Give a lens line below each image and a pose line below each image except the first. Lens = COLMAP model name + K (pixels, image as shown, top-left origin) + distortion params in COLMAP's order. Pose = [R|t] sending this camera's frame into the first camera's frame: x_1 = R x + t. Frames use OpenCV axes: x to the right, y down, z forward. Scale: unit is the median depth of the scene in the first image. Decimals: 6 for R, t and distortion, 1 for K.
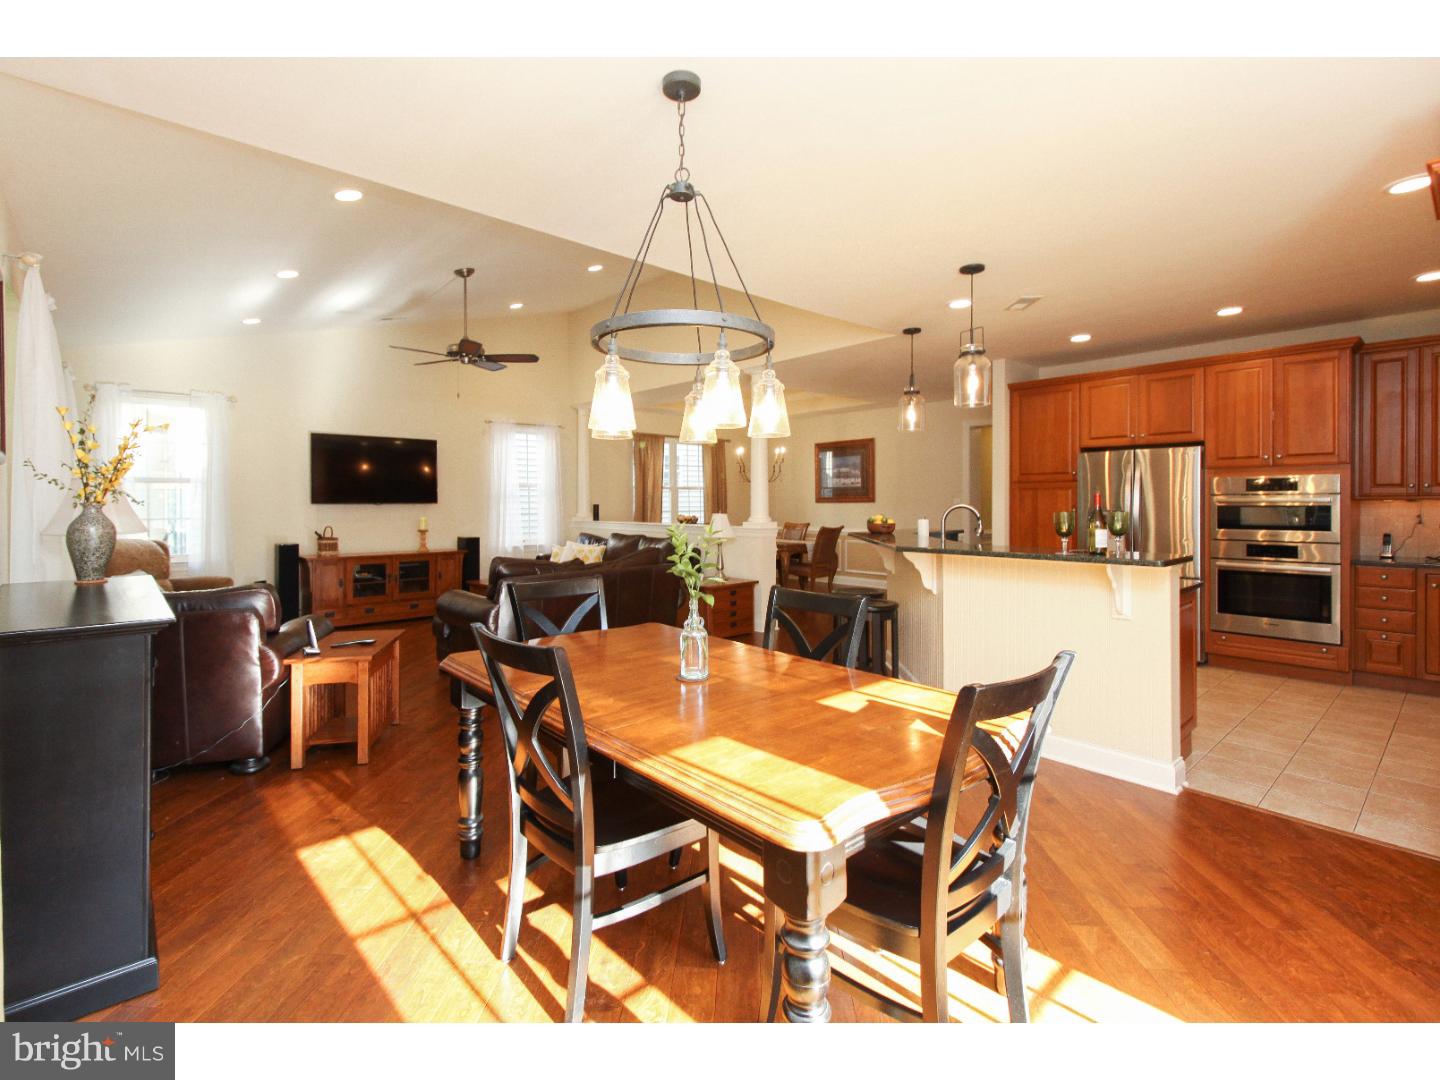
lens RADIAL K [[648.0, 0, 713.9], [0, 648.0, 500.4], [0, 0, 1]] dist [0.001830, -0.000133]
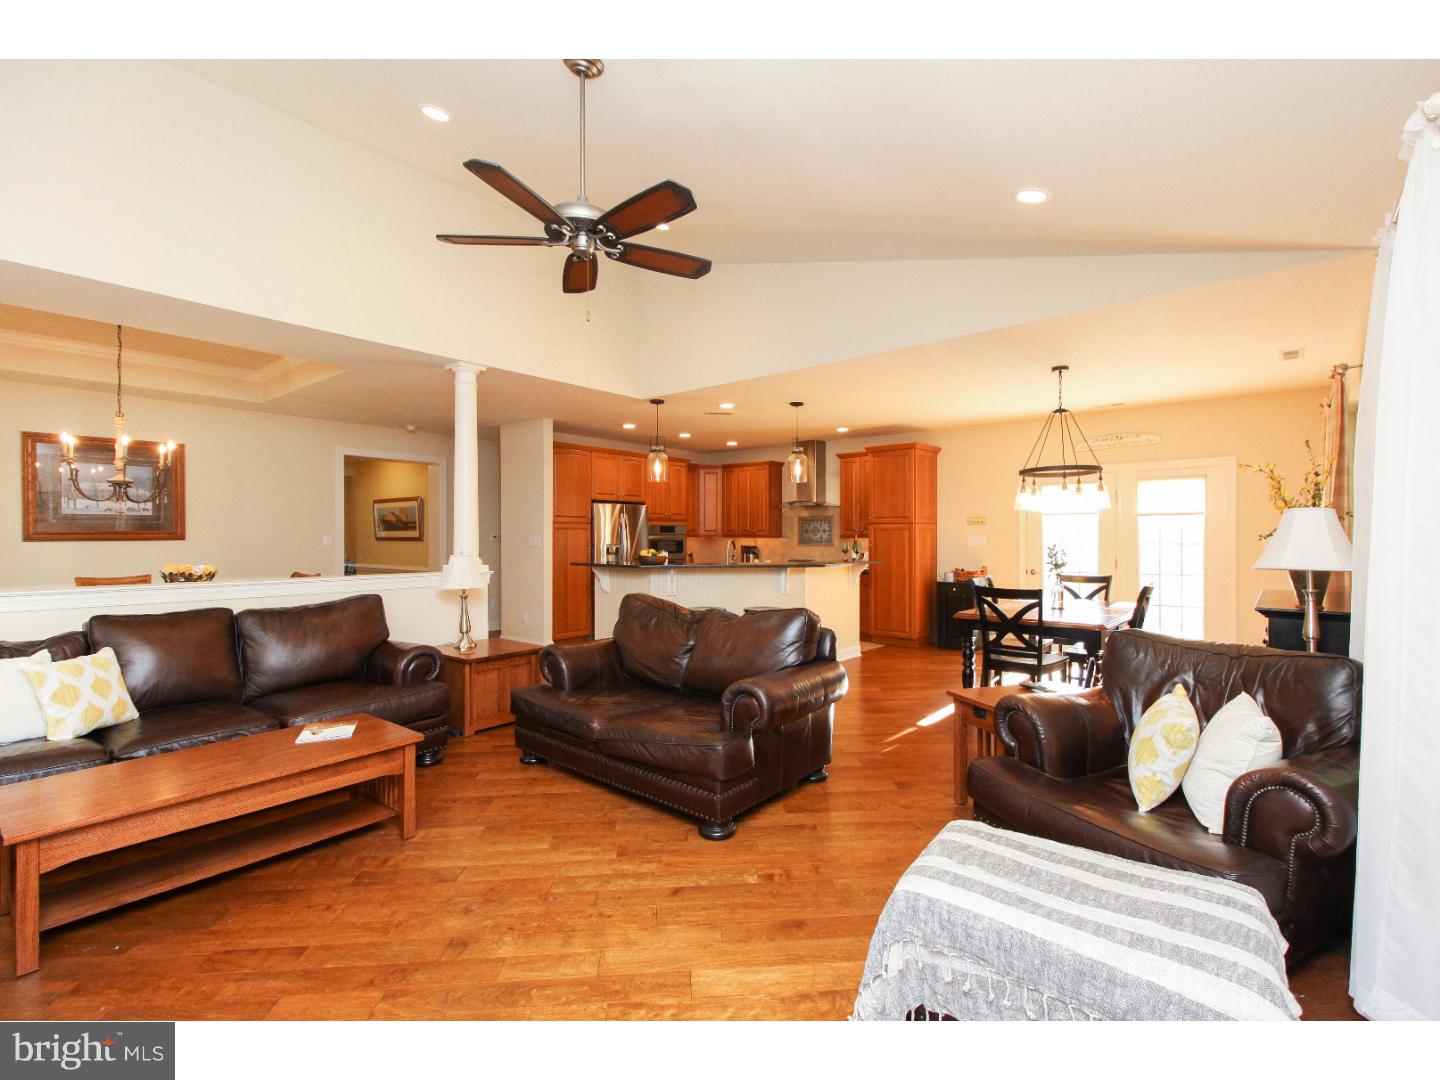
lens RADIAL K [[659.0, 0, 720.0], [0, 659.0, 540.0], [0, 0, 1]] dist [0.000220, -0.000086]
pose [[-0.133368, -0.000900, 0.991066, -0.755109], [0.001951, 0.999997, 0.001171, 0.003559], [-0.991065, 0.002090, -0.133366, 0.818087]]
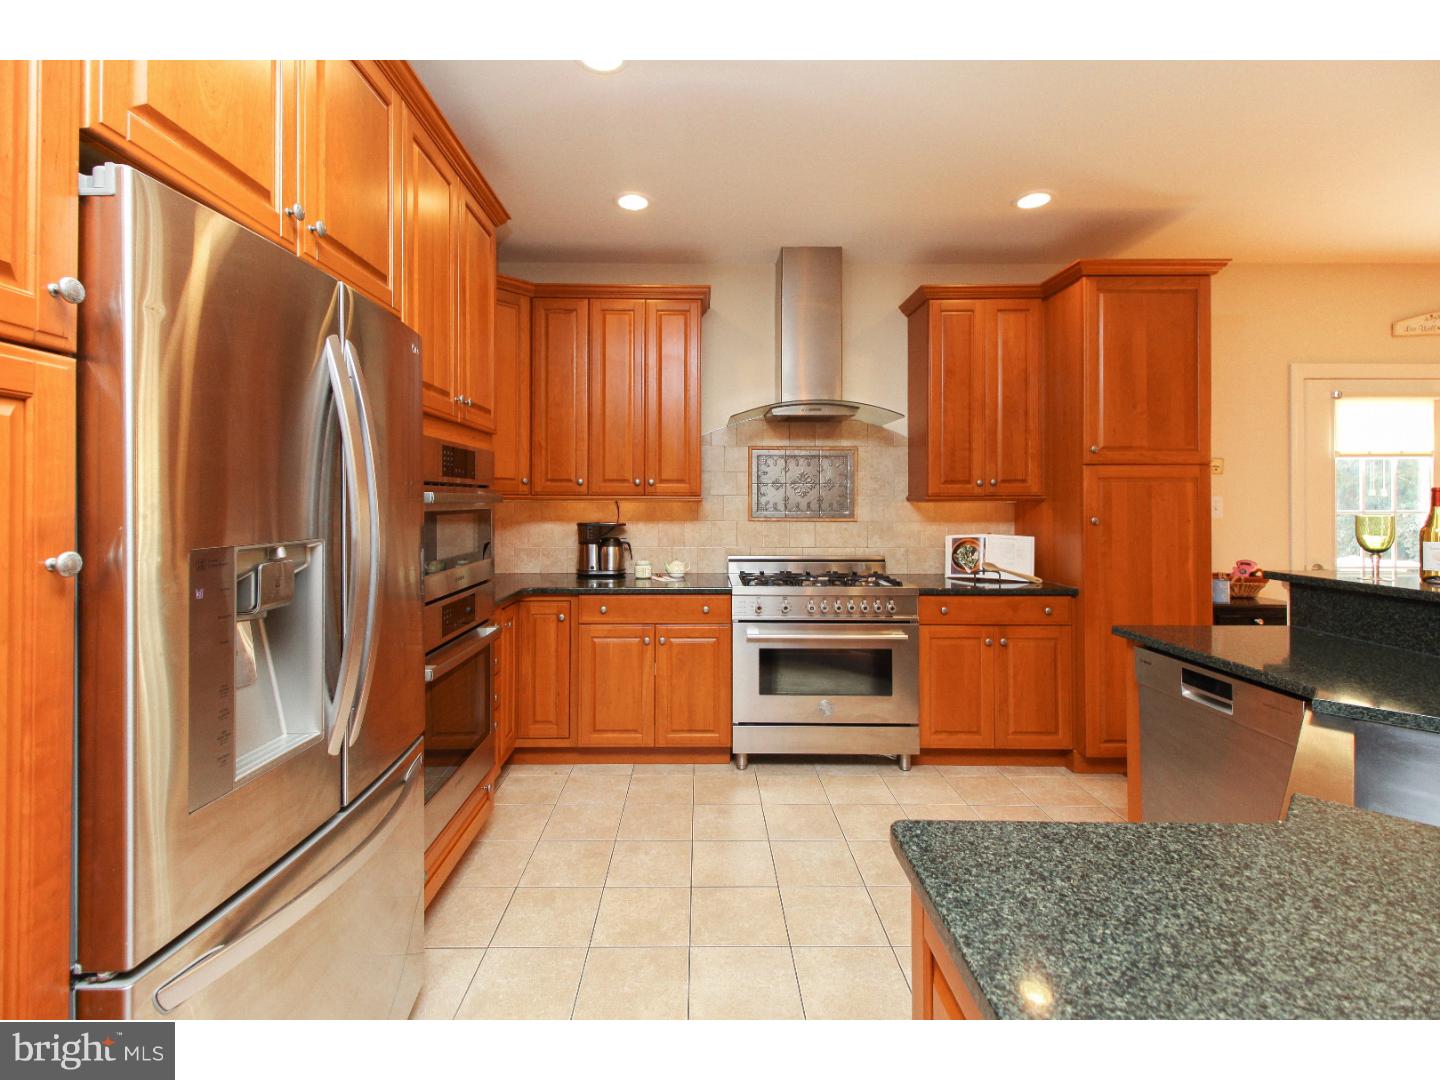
lens RADIAL K [[666.2, 0, 705.0], [0, 666.2, 497.8], [0, 0, 1]] dist [0.004204, -0.000020]
pose [[-0.751633, 0.004180, 0.659569, 0.305601], [0.002218, 0.999990, -0.003810, 0.000891], [-0.659578, -0.001401, -0.751635, 0.907128]]
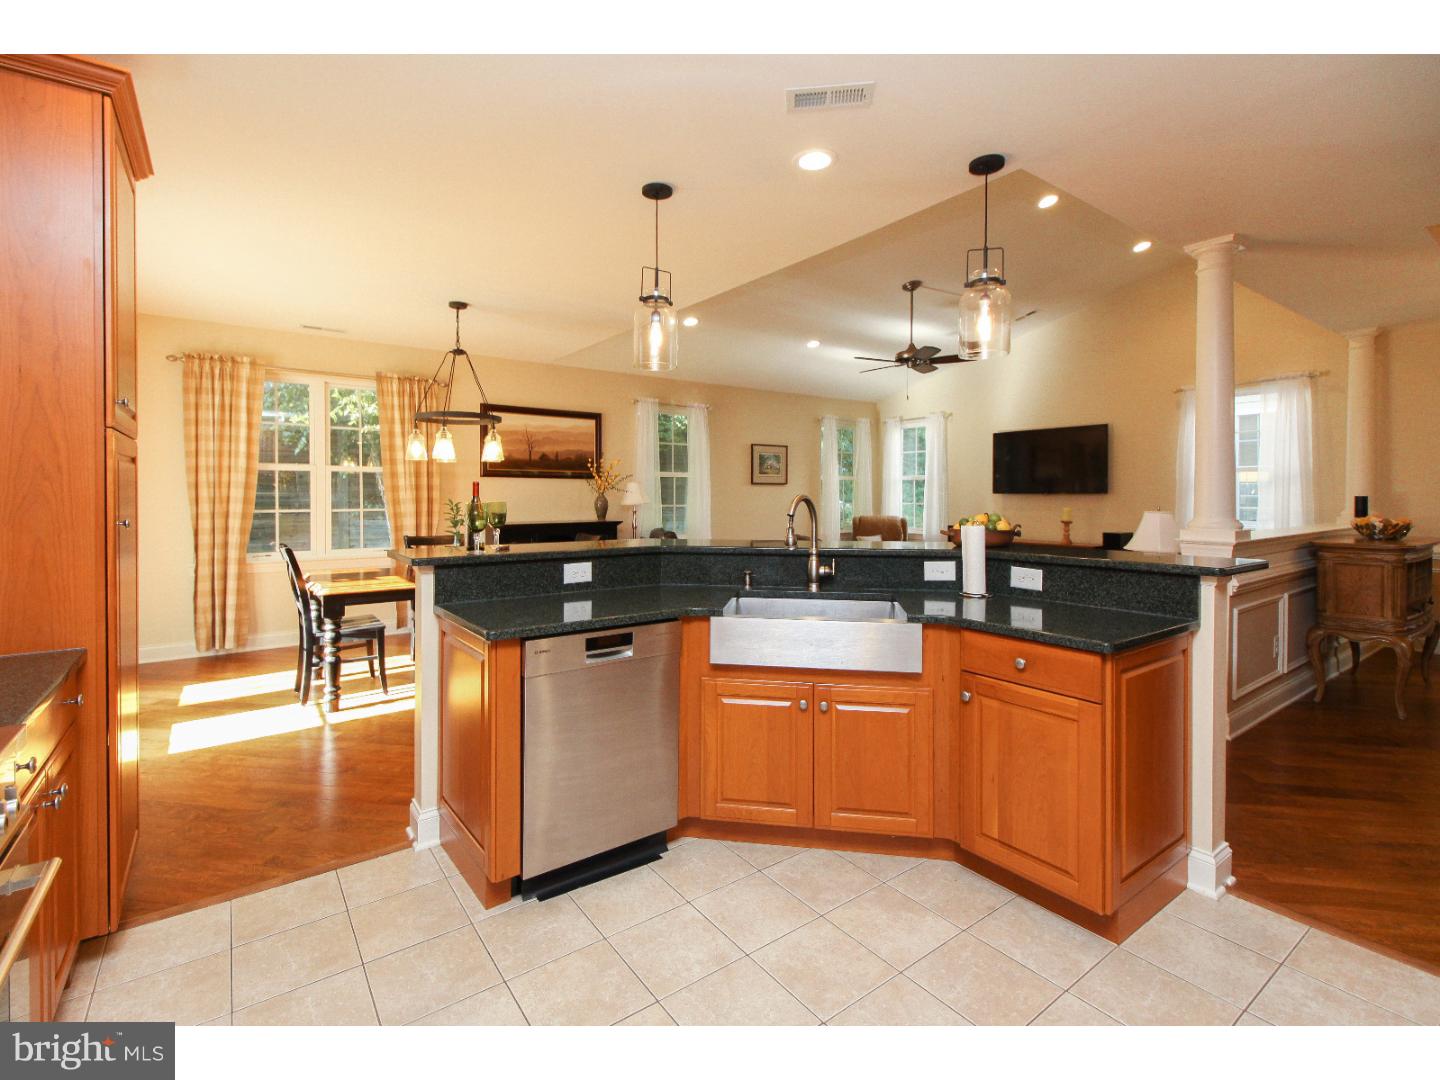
lens RADIAL K [[666.2, 0, 705.0], [0, 666.2, 497.8], [0, 0, 1]] dist [0.004204, -0.000020]
pose [[-0.098324, 0.010106, -0.995103, 0.661277], [-0.001615, 0.999946, 0.010314, 0.002079], [0.995153, 0.002621, -0.098302, 0.632852]]
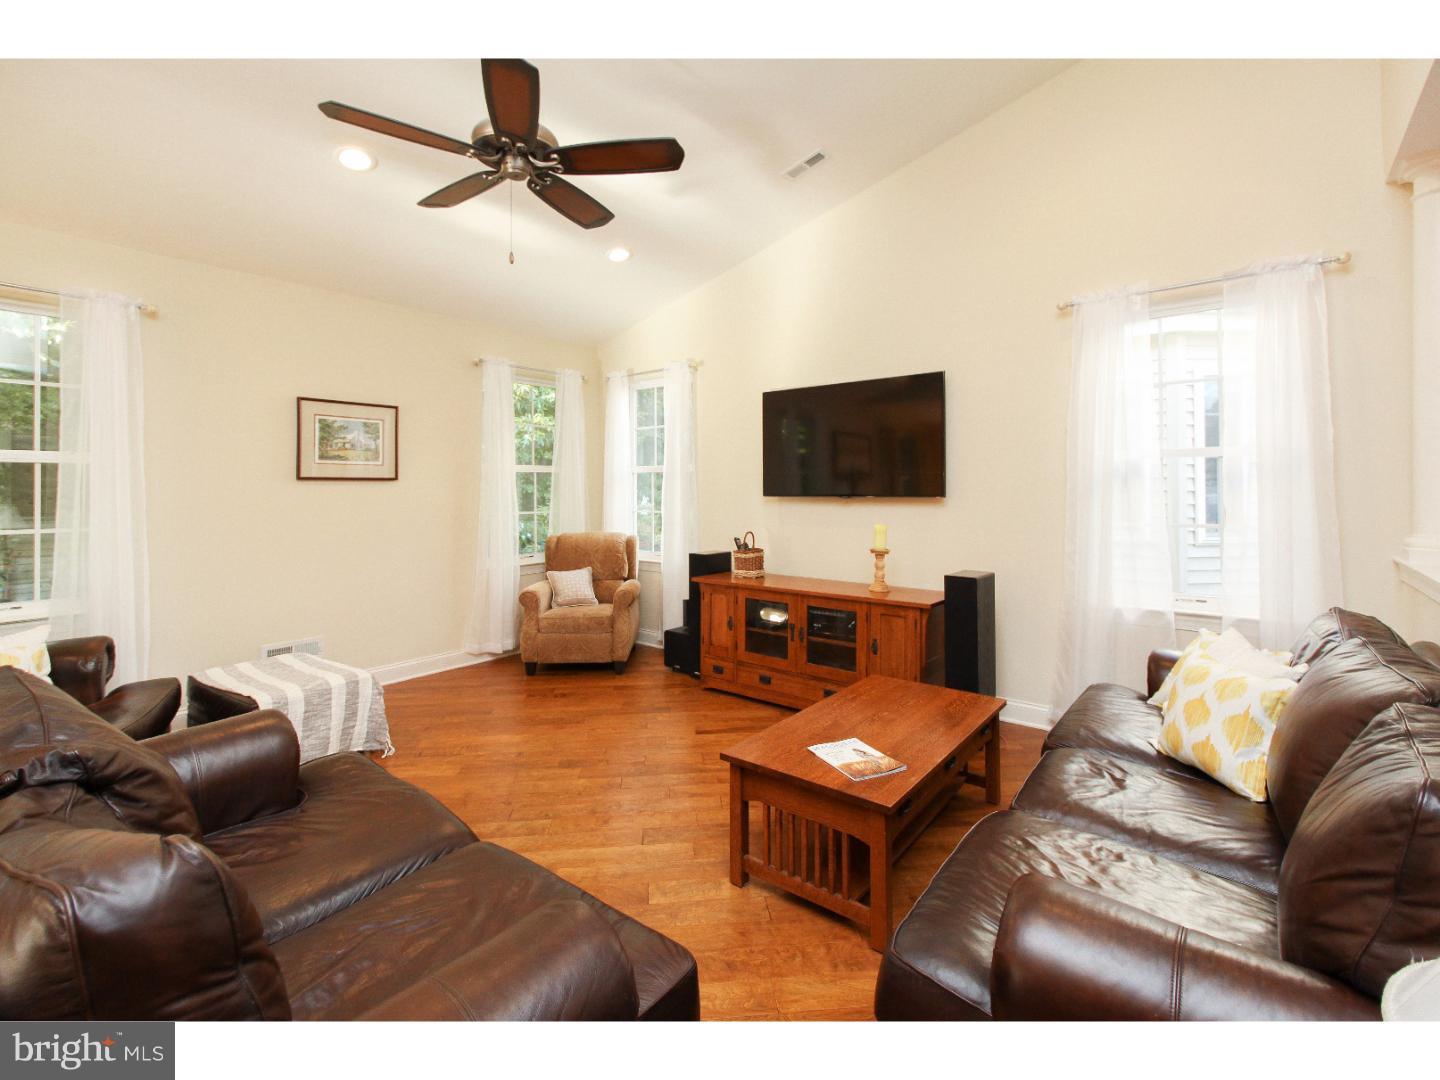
lens RADIAL K [[648.1, 0, 724.8], [0, 648.1, 482.6], [0, 0, 1]] dist [0.000387, -0.000033]
pose [[0.175092, -0.006833, -0.984528, 0.041138], [-0.000058, 0.999976, -0.006950, -0.004128], [0.984552, 0.001274, 0.175087, 0.886503]]
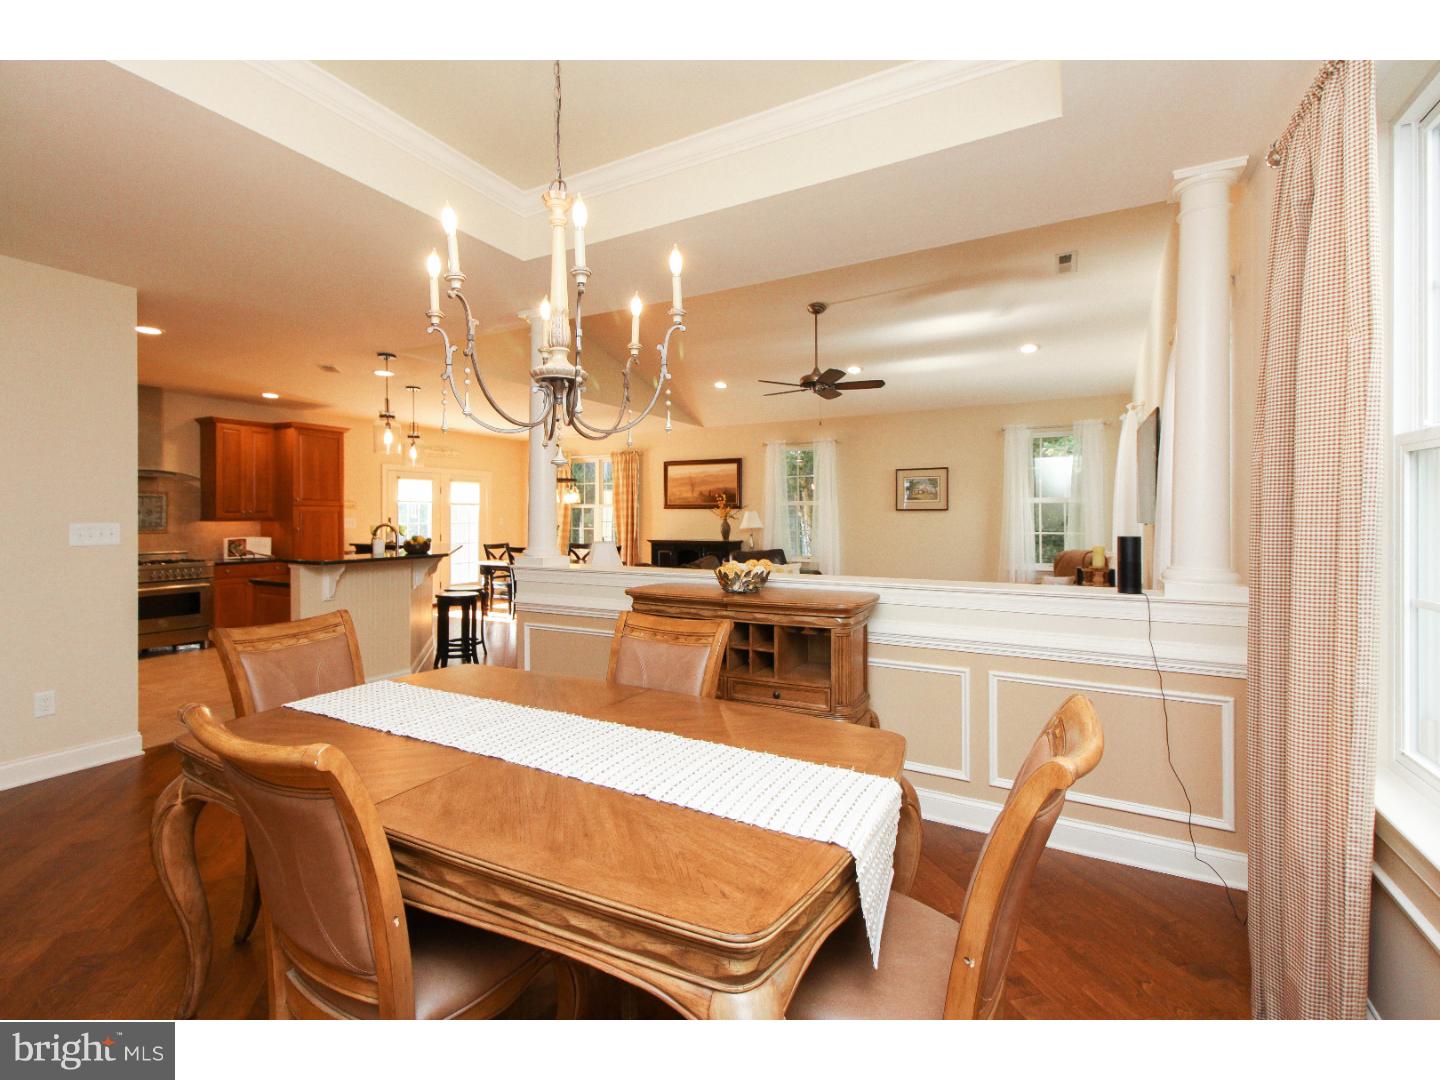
lens RADIAL K [[636.0, 0, 686.5], [0, 636.0, 513.4], [0, 0, 1]] dist [-0.000359, -0.000065]
pose [[-0.947101, 0.004612, -0.320901, 0.130835], [0.004764, 0.999989, 0.000311, -0.008092], [0.320899, -0.001234, -0.947113, 1.607183]]
